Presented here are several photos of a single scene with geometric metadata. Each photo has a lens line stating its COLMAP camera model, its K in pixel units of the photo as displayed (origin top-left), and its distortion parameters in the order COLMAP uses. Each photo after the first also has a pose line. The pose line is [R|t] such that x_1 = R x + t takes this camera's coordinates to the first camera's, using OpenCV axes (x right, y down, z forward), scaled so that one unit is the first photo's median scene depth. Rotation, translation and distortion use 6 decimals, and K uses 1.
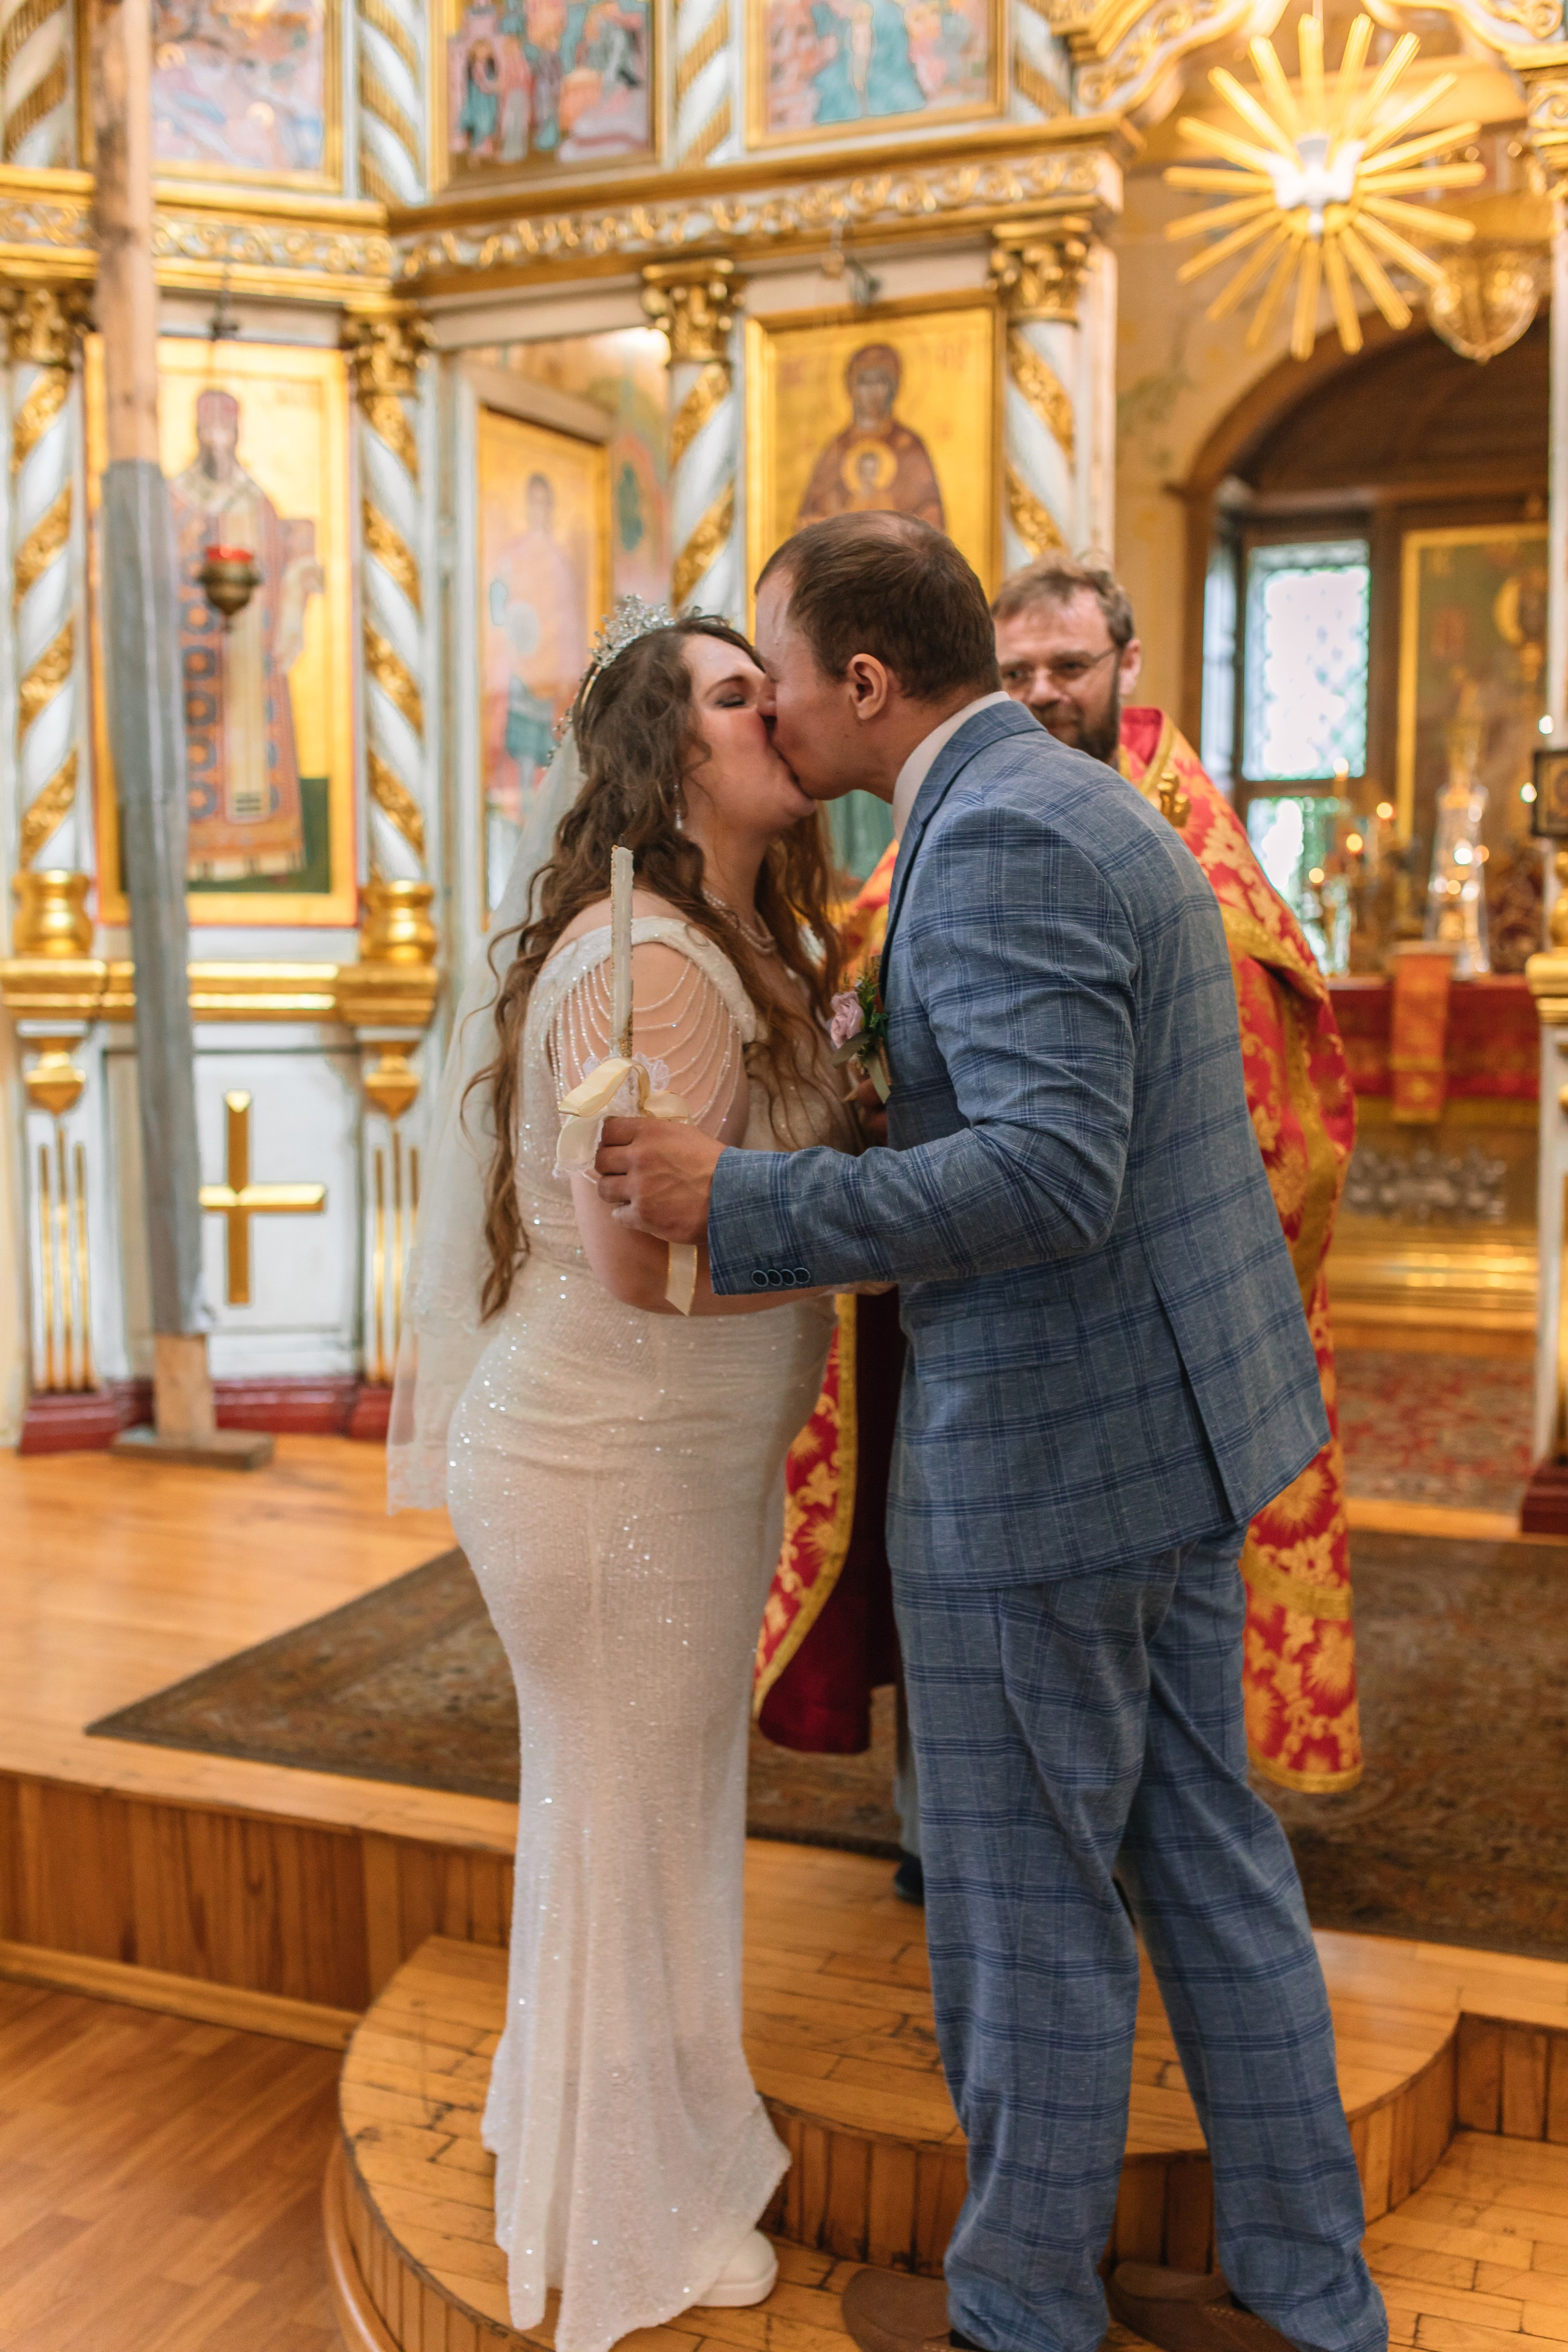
lens RADIAL K [[2307.9, 0, 767.9], [0, 2307.9, 1202.1], [0, 0, 1]] dist [-0.041811, 0.000000]
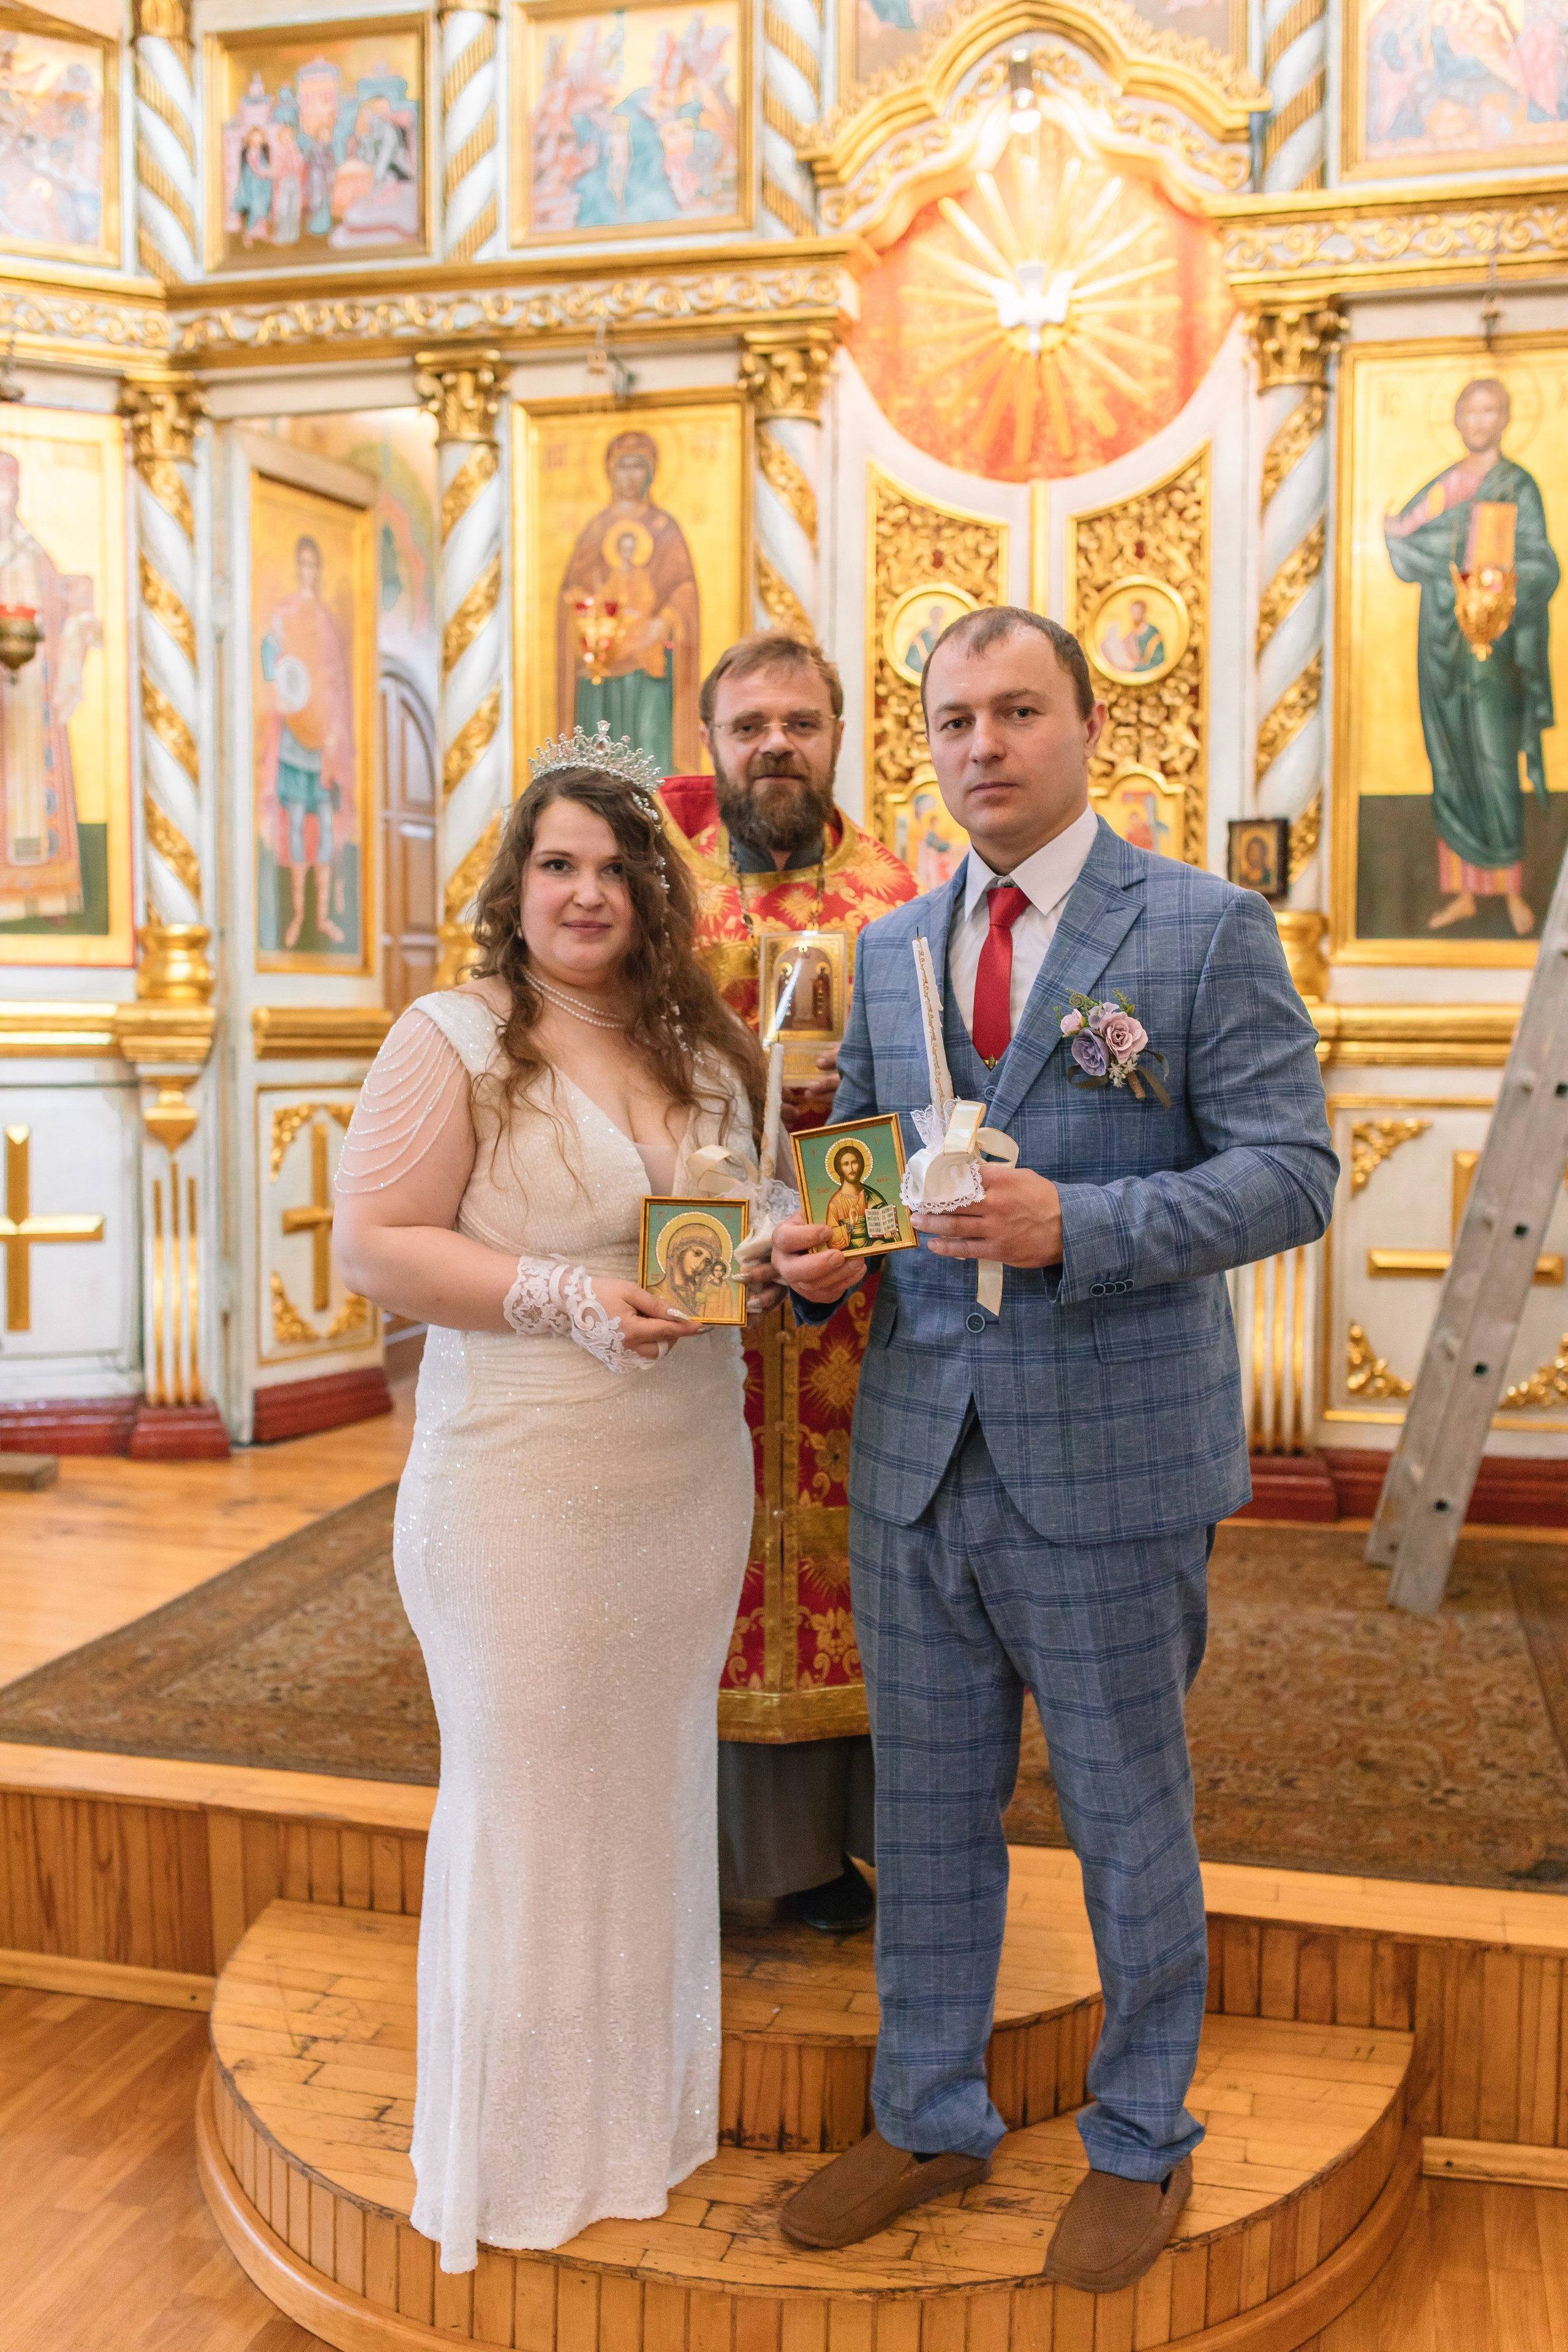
lens RADIAL K [[2307.9, 0, 783.1], [0, 2307.9, 1203.3], [0, 0, 1]] dist [-0.041811, 0.000000]
pose [[0.990884, -0.007329, 0.134522, -0.030811], [0.008482, 0.999932, -0.008000, -0.001757], [-0.134454, 0.009068, 0.990878, -0.075876]]
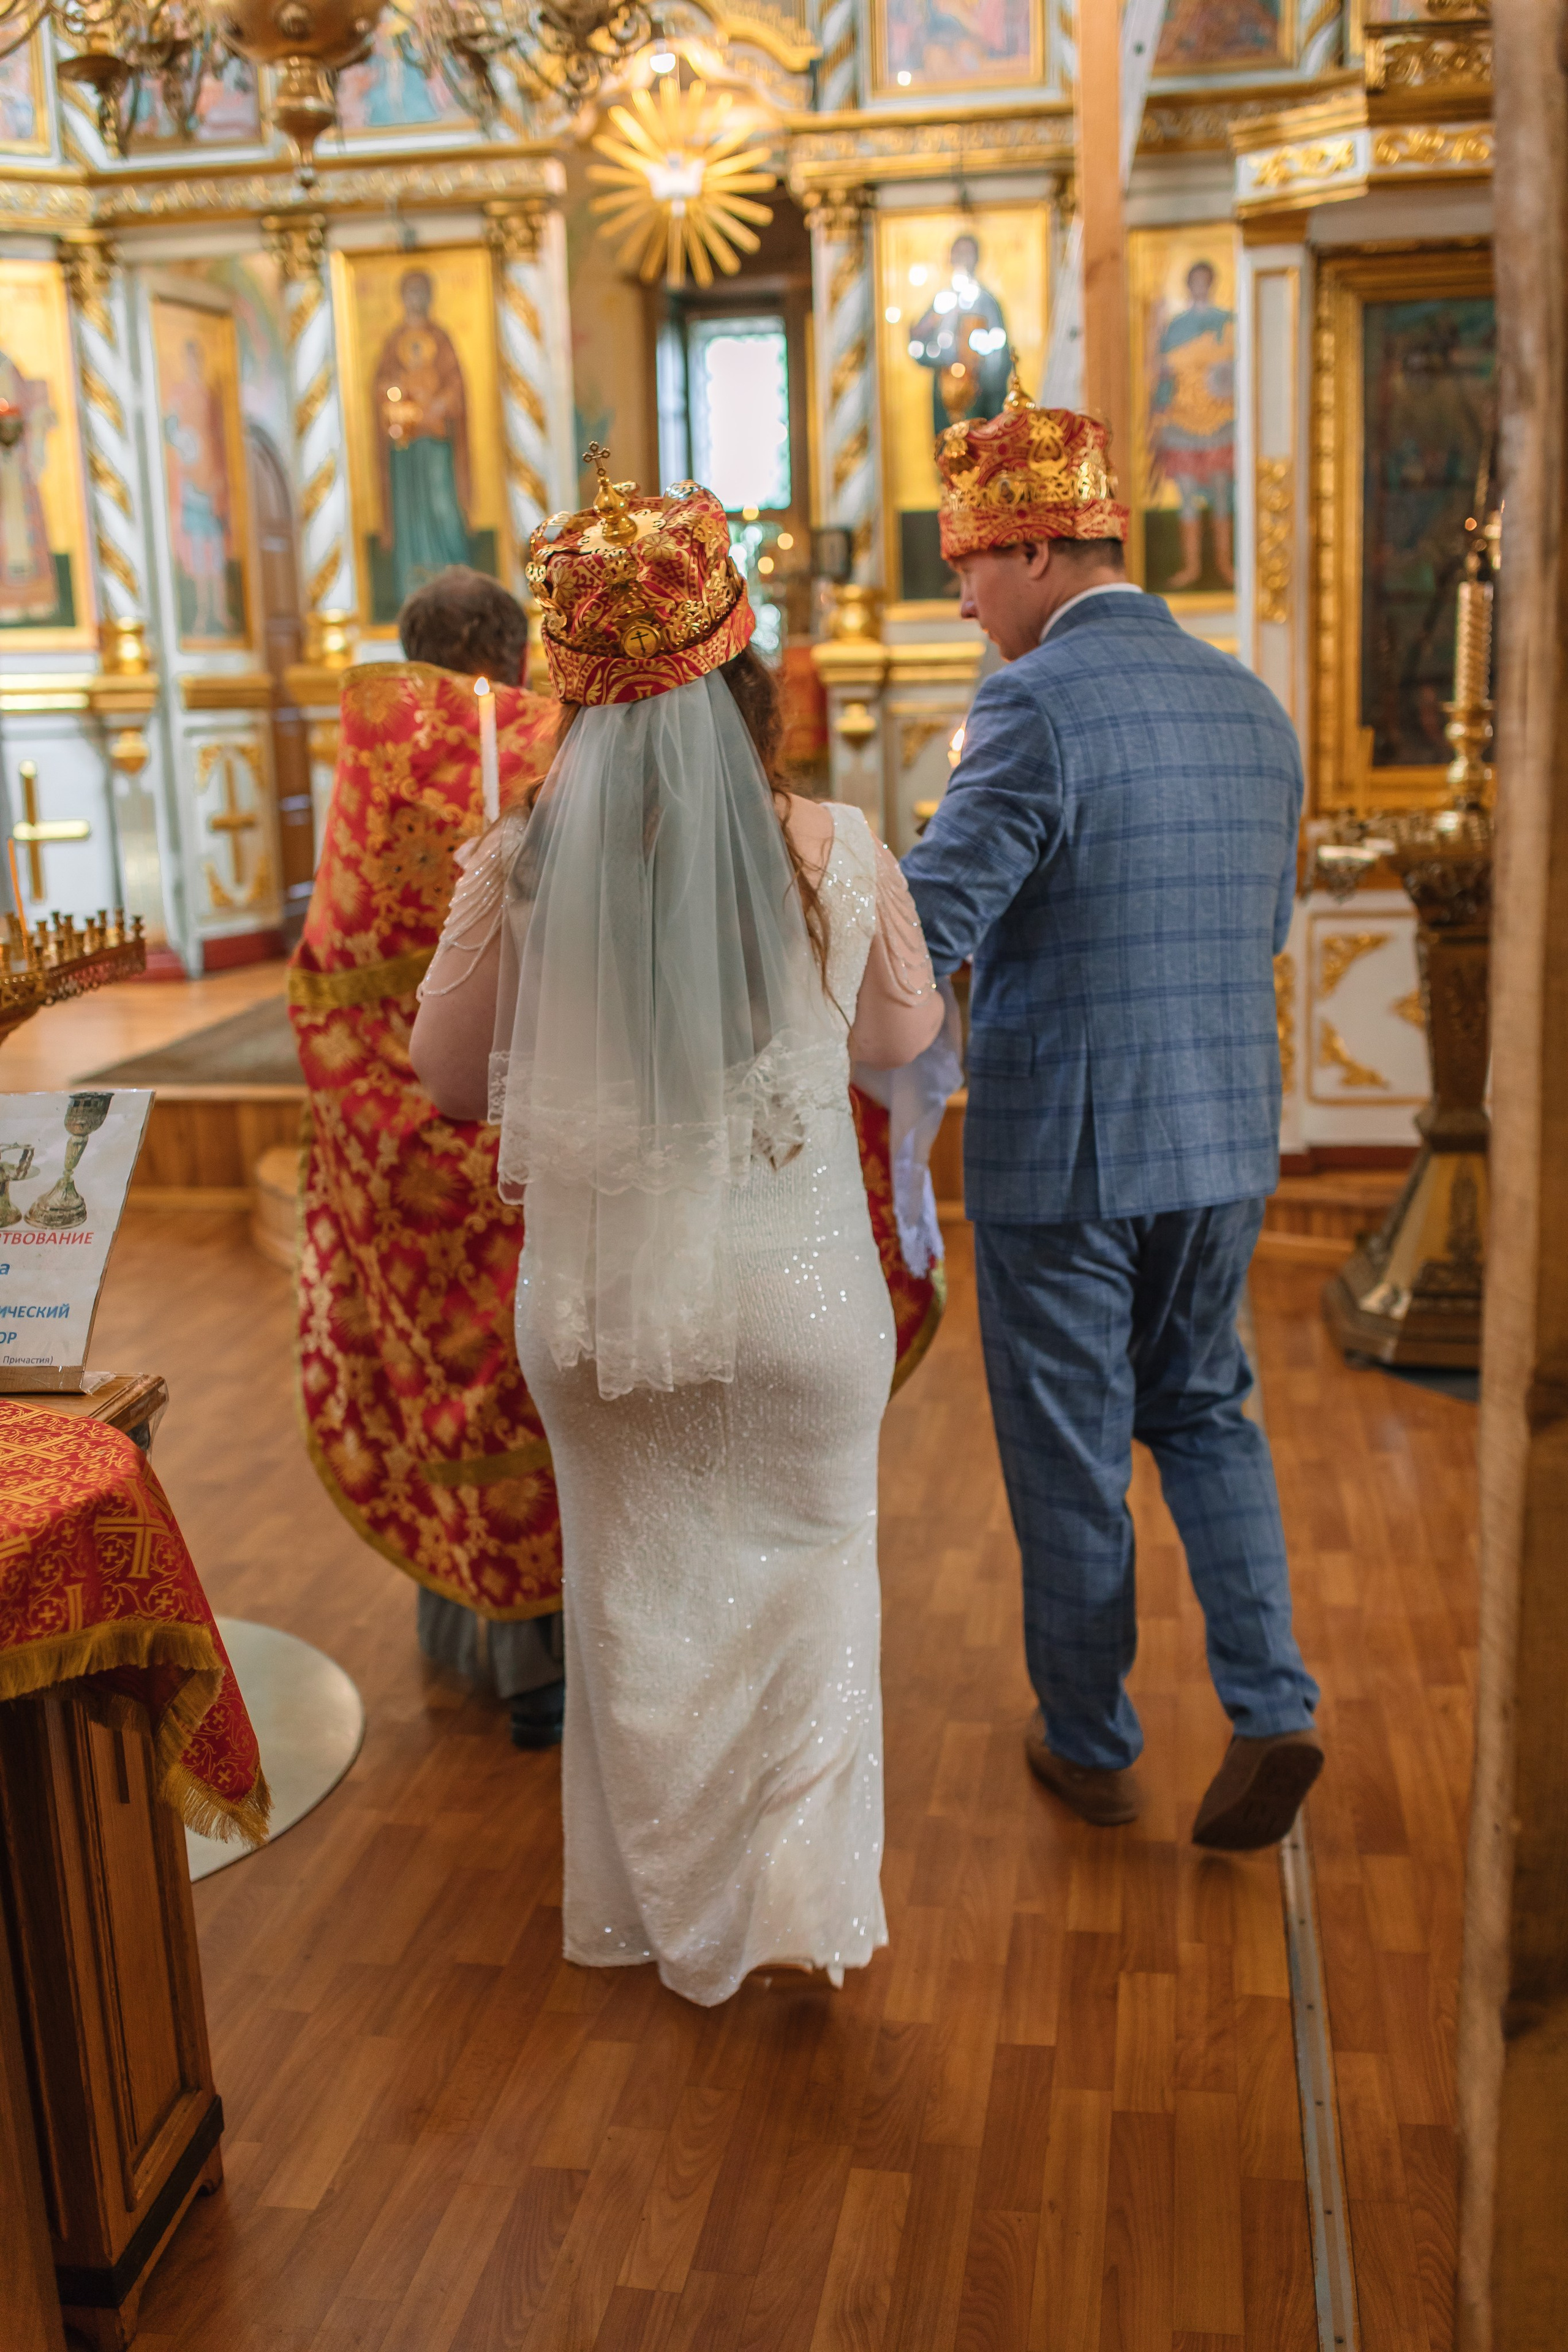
lens RADIAL K [[2307.9, 0, 800.9], [0, 2307.9, 1177.0], [0, 0, 1]] dist [-0.041811, 0.000000]
pose [[0.976730, -0.077987, 0.199793, -0.058408], [0.051317, 0.989467, 0.135355, 0.048200], [-0.208245, -0.121952, 0.970444, -0.670258]]
